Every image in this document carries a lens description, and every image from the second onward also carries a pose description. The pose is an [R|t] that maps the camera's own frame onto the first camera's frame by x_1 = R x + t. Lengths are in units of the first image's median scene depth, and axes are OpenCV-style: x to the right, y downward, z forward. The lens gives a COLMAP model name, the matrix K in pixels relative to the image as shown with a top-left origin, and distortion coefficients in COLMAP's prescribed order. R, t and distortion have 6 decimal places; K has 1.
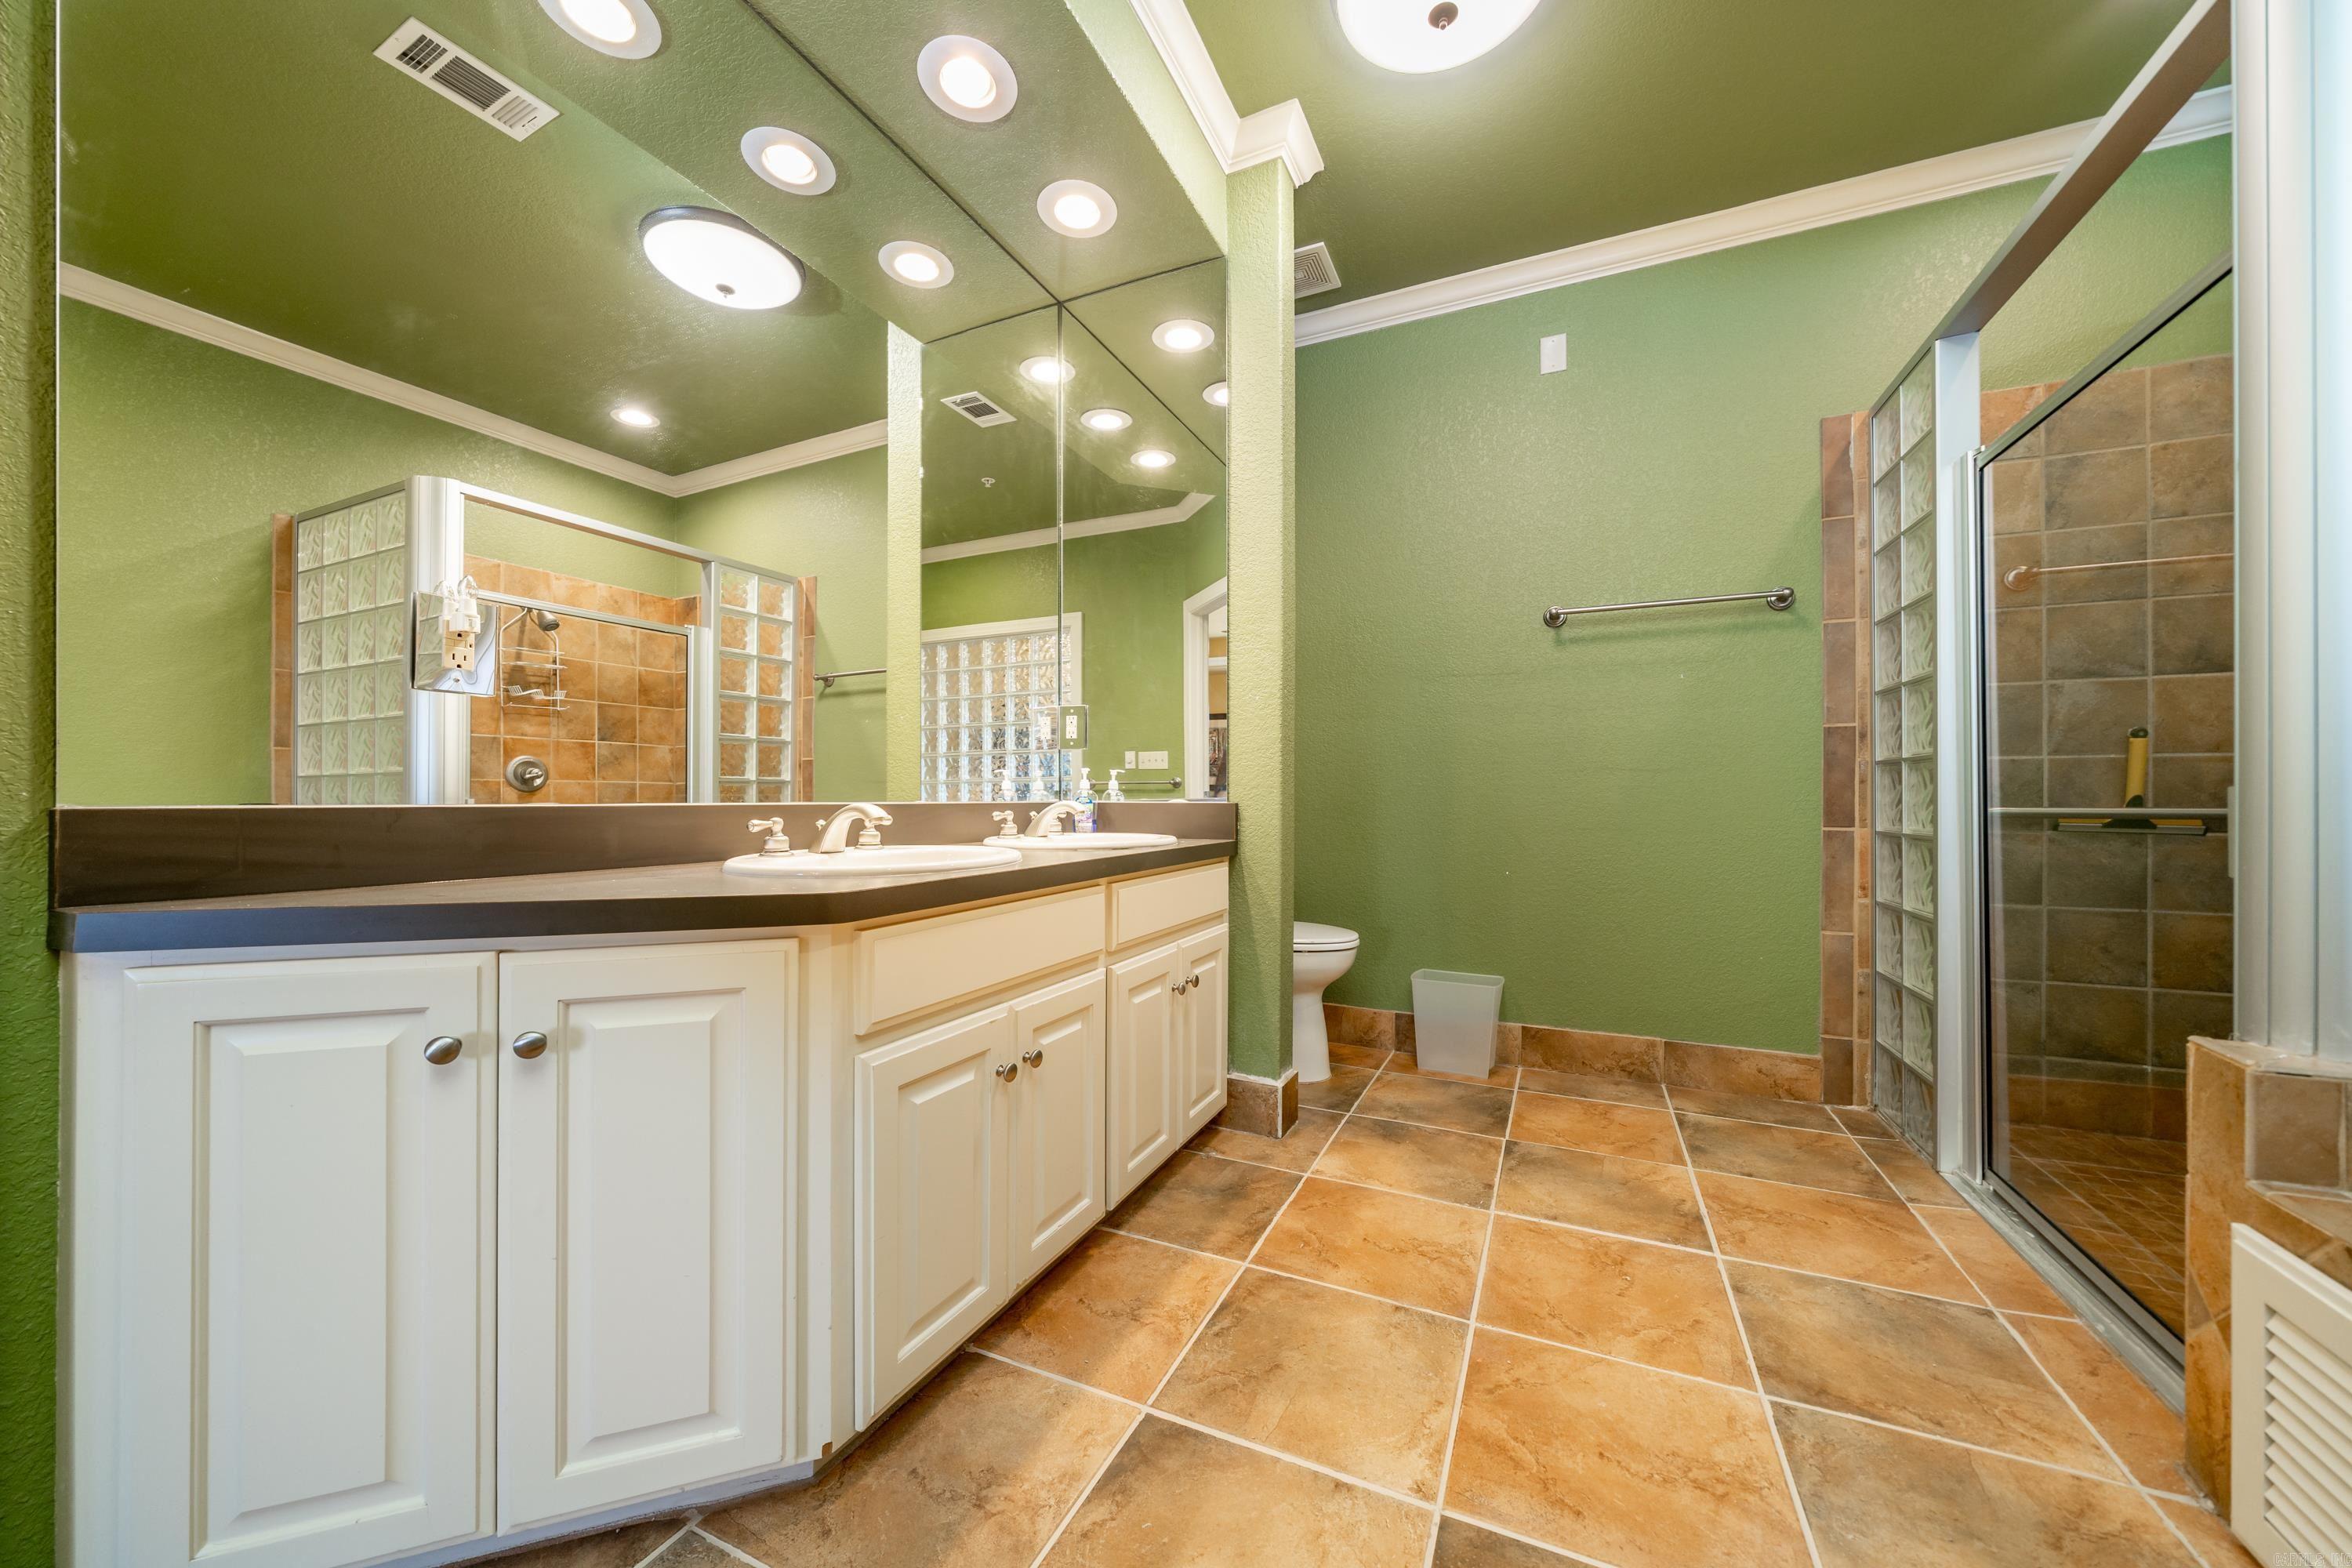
lens RADIAL K [[803.2, 0, 1214.6], [0, 803.2, 792.1], [0, 0, 1]] dist [-0.004422, -0.000294]
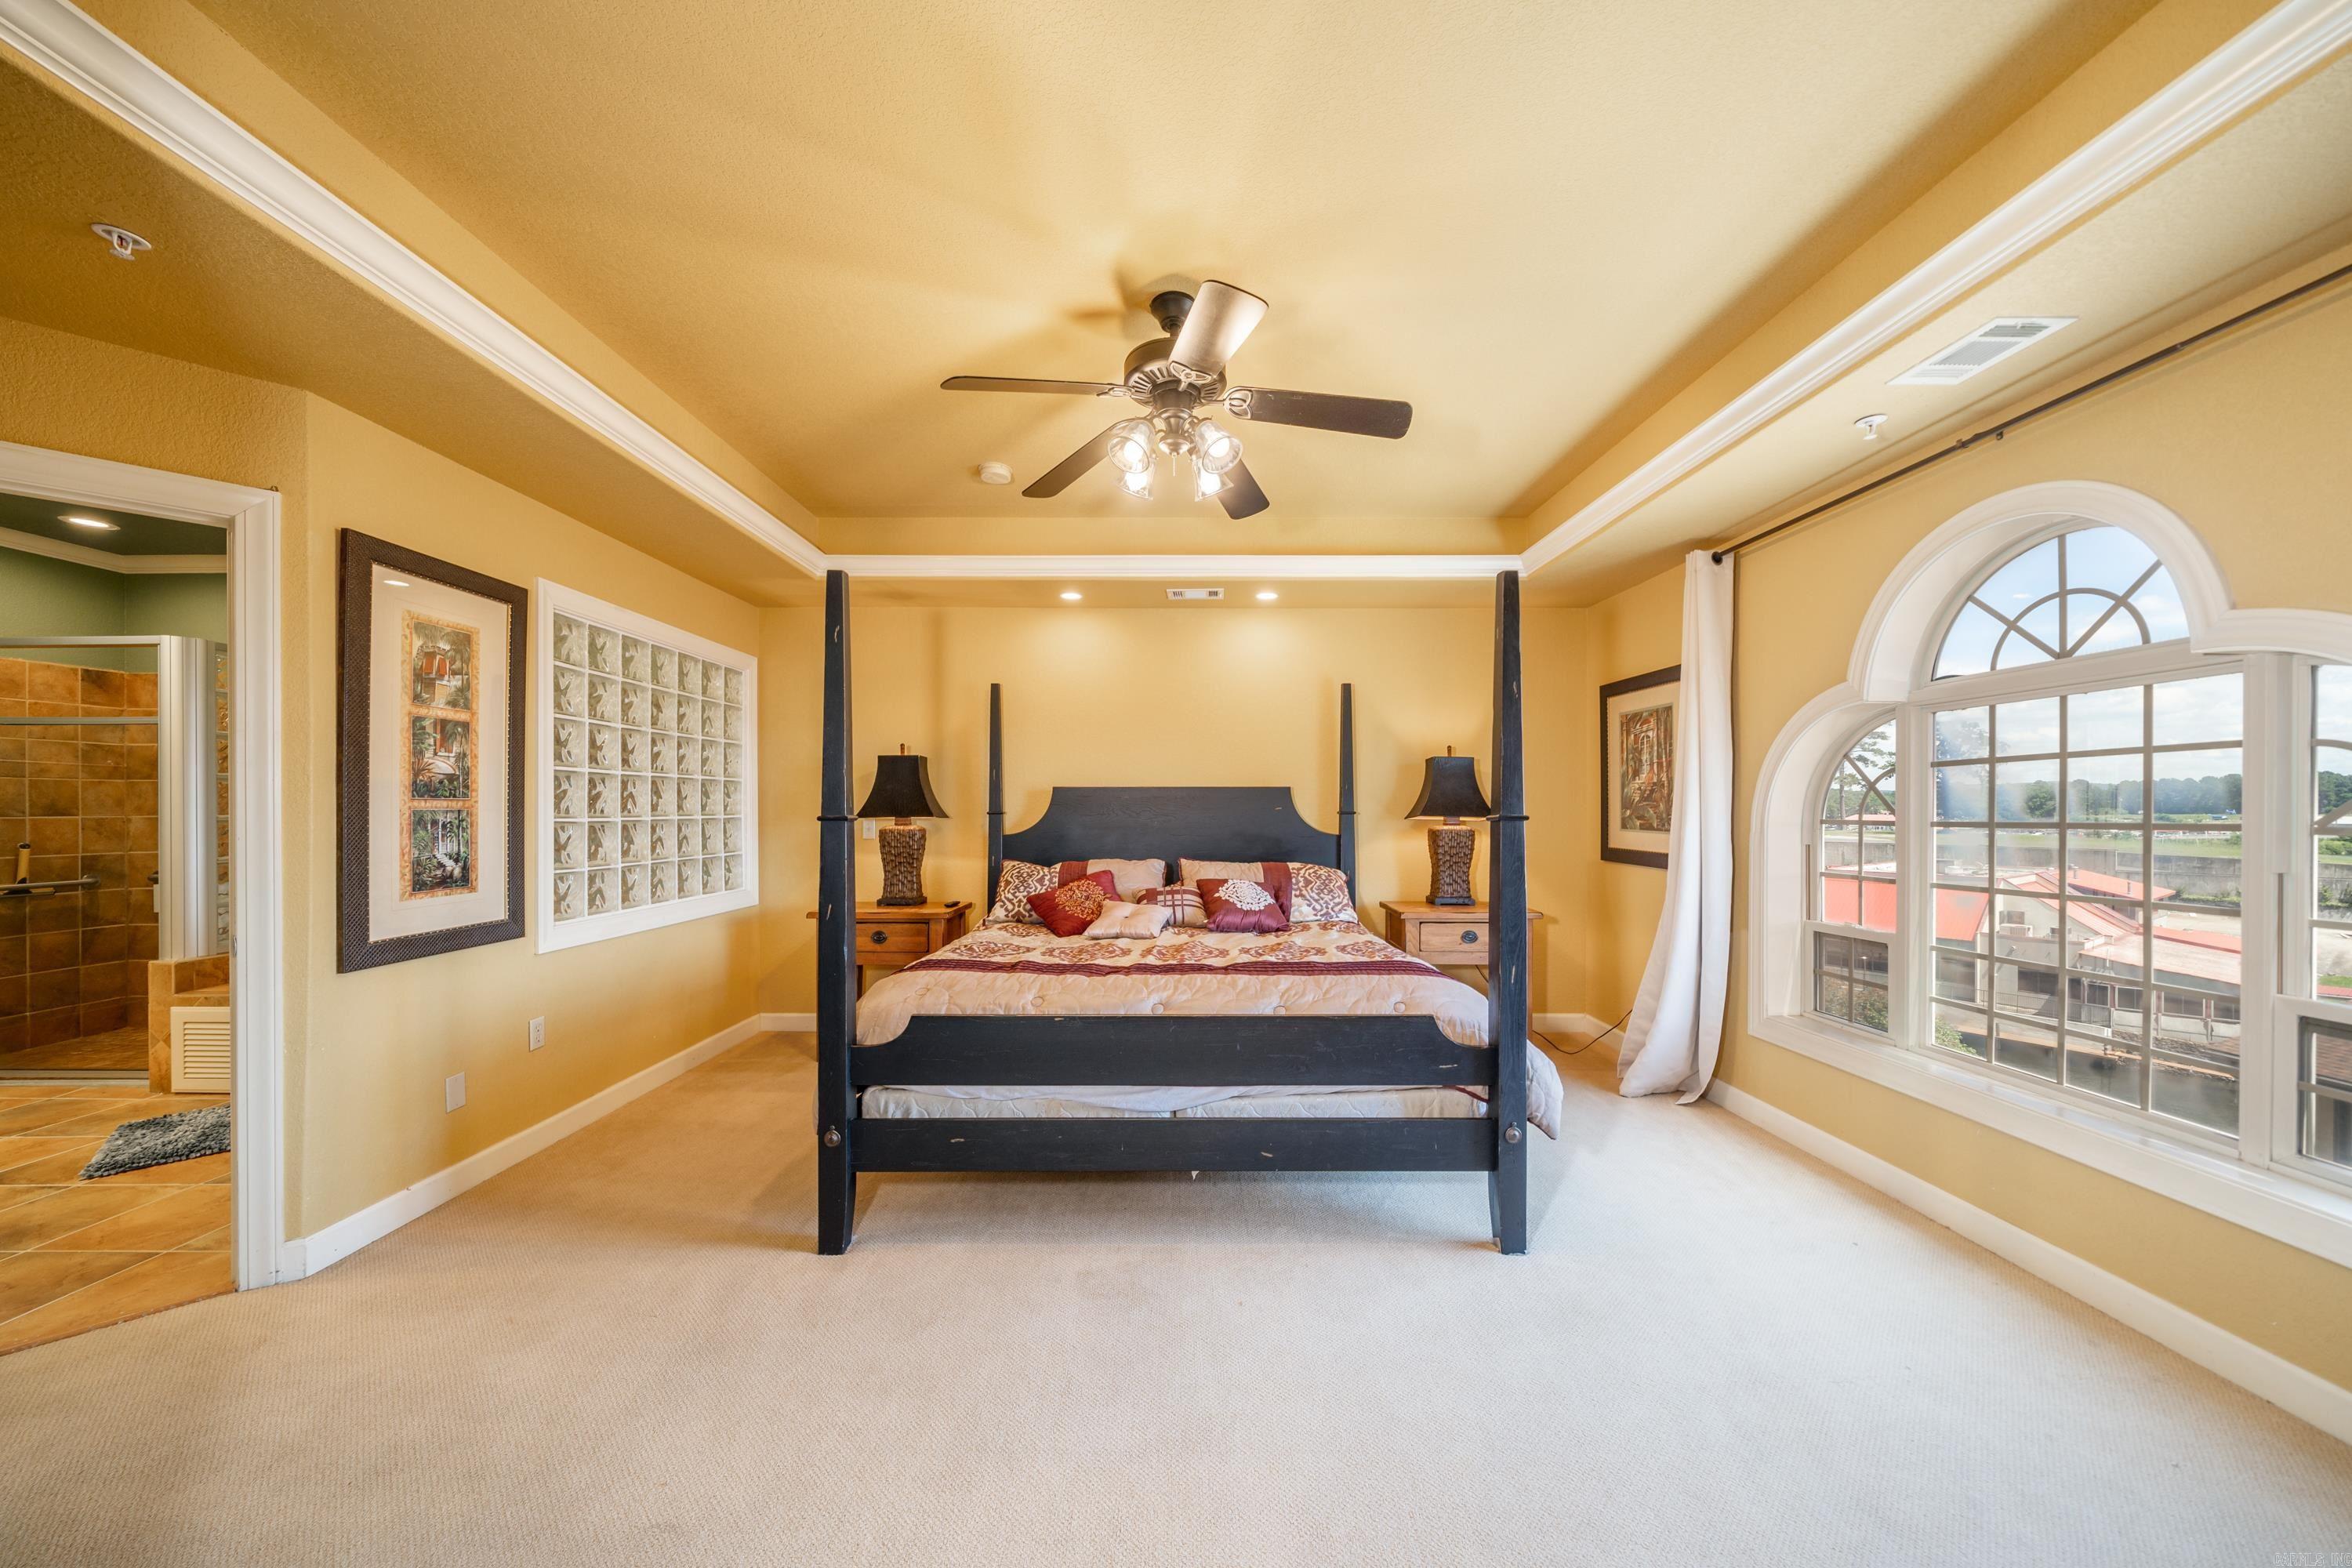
lens RADIAL K [[836.3, 0, 1190.1], [0, 836.3, 805.1], [0, 0, 1]] dist [0.000520, -0.000074]
pose [[-0.416890, -0.002364, 0.908954, -2.229470], [-0.005122, 0.999987, 0.000252, -0.220436], [-0.908943, -0.004551, -0.416896, -0.881142]]
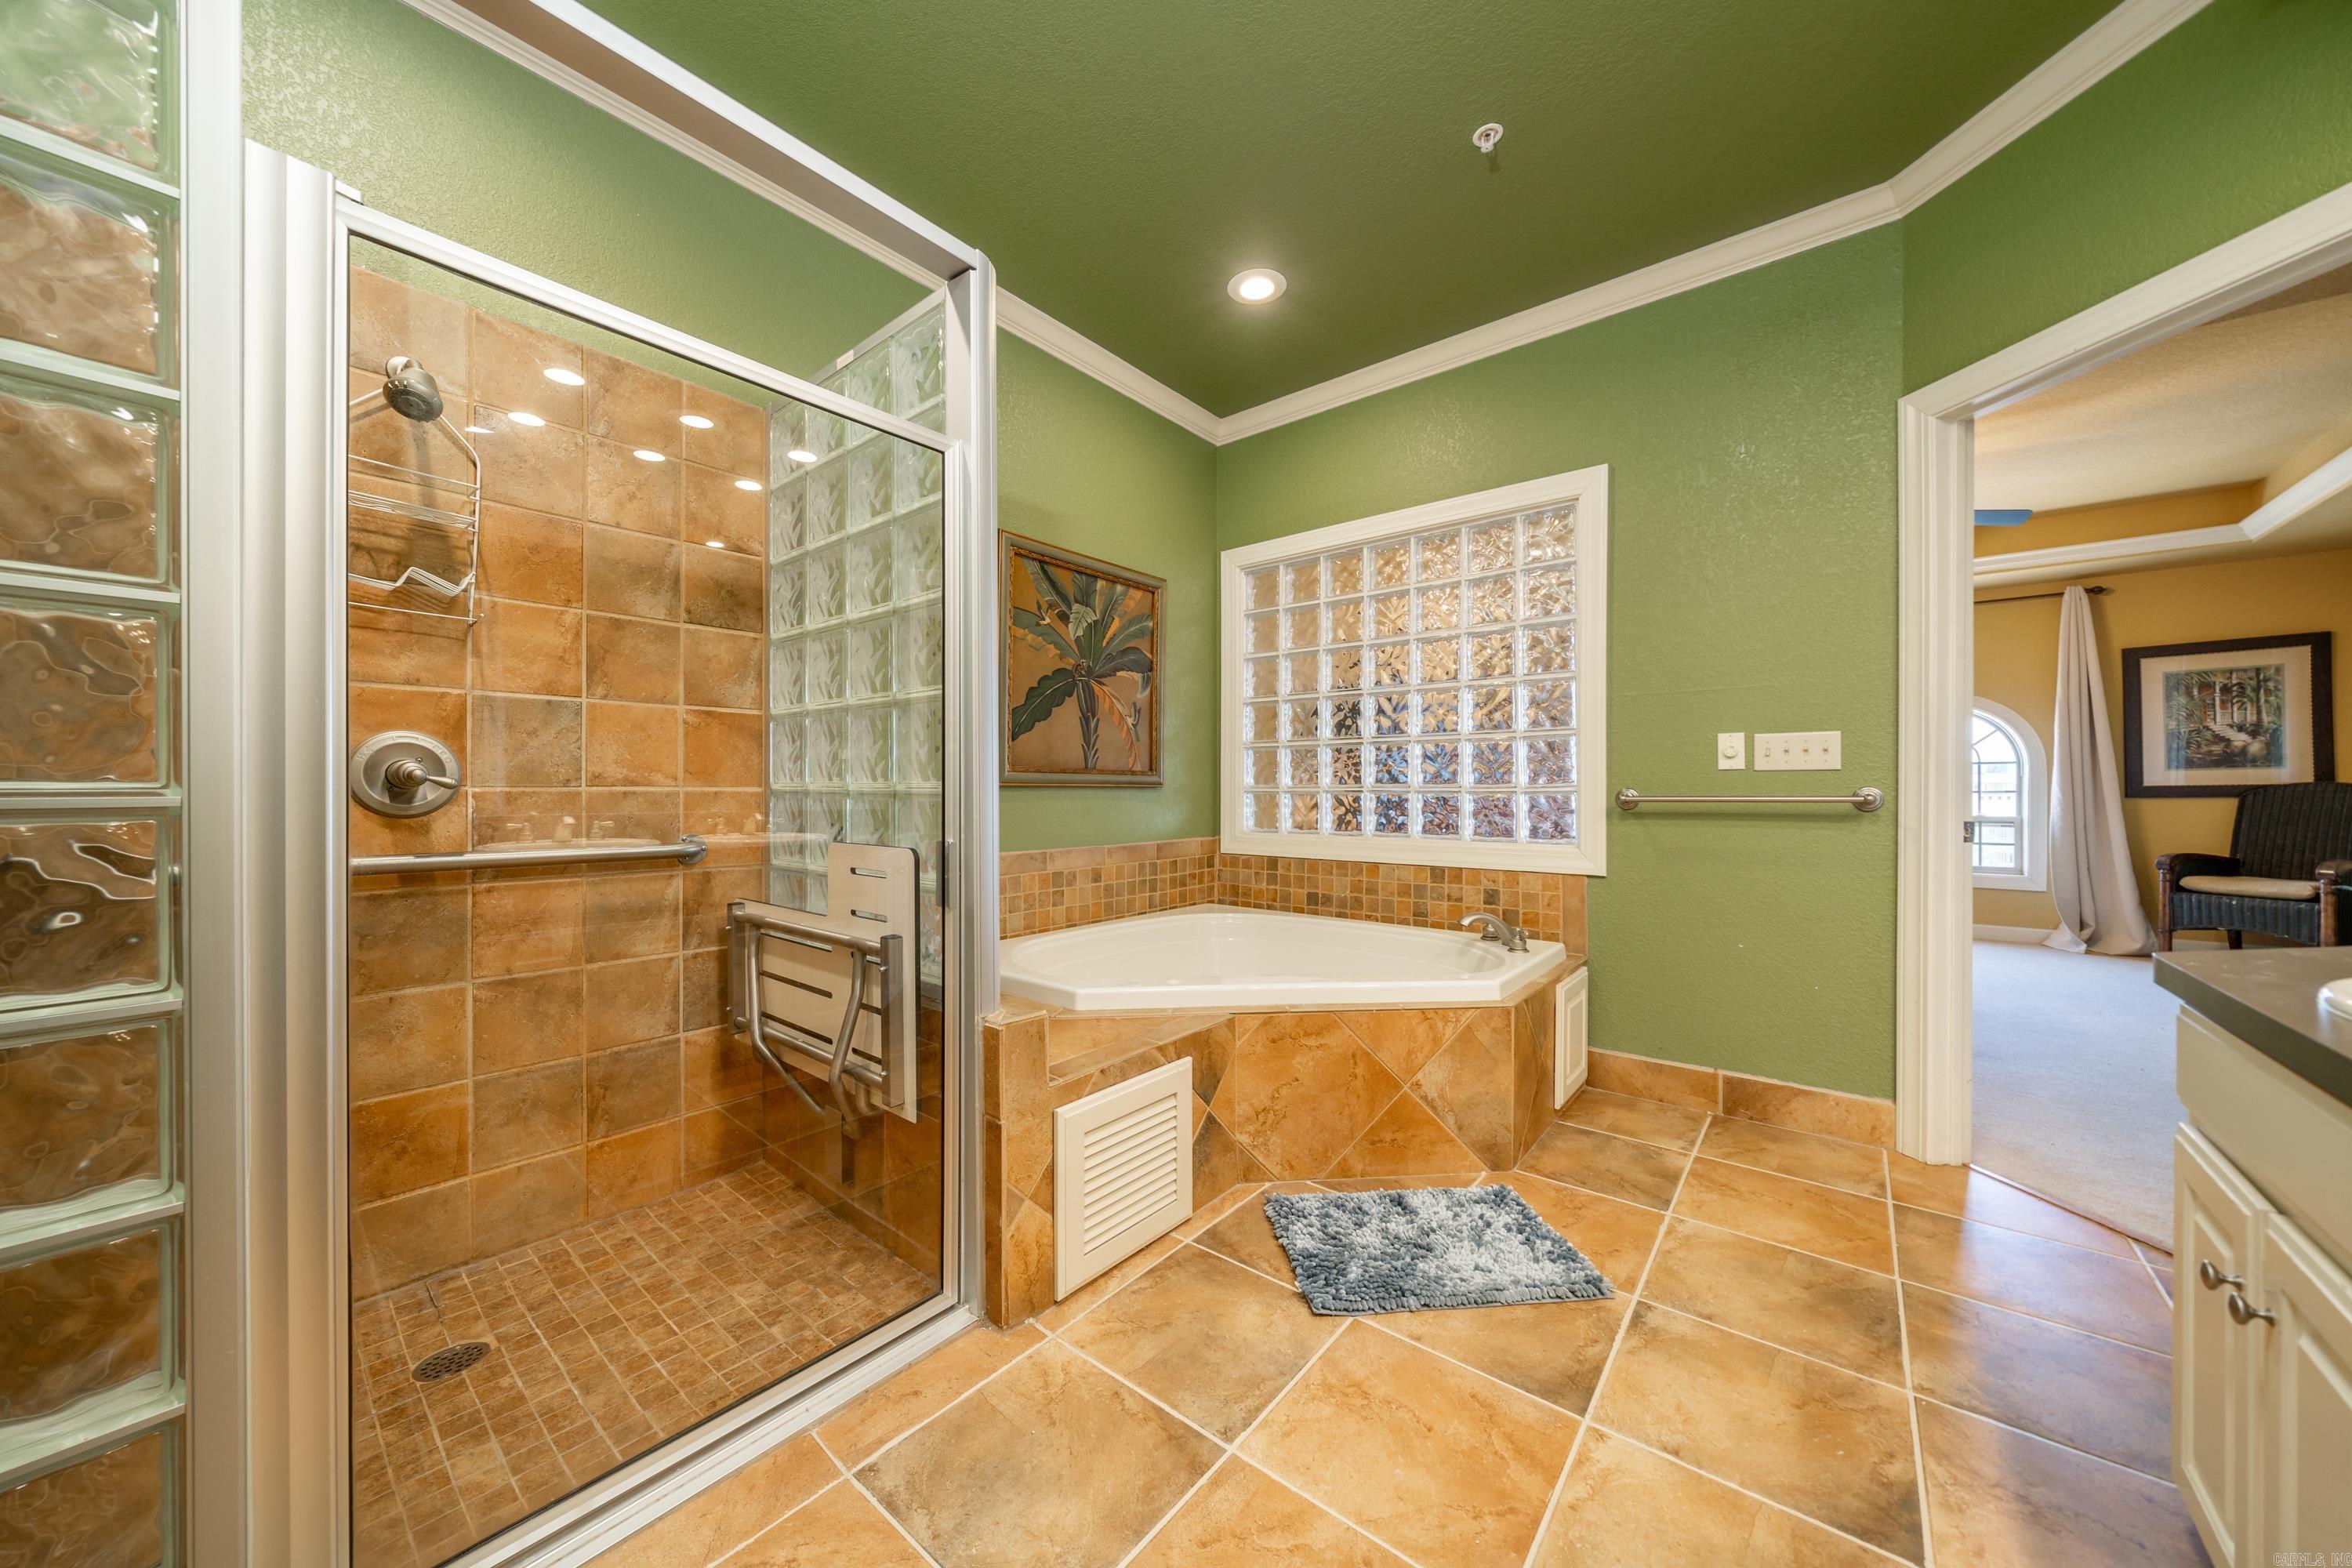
lens RADIAL K [[803.2, 0, 1214.6], [0, 803.2, 792.1], [0, 0, 1]] dist [-0.004422, -0.000294]
pose [[-0.969467, -0.004190, 0.245186, 0.308423], [-0.004613, 0.999989, -0.001153, -0.058979], [-0.245178, -0.002249, -0.969475, 1.348408]]
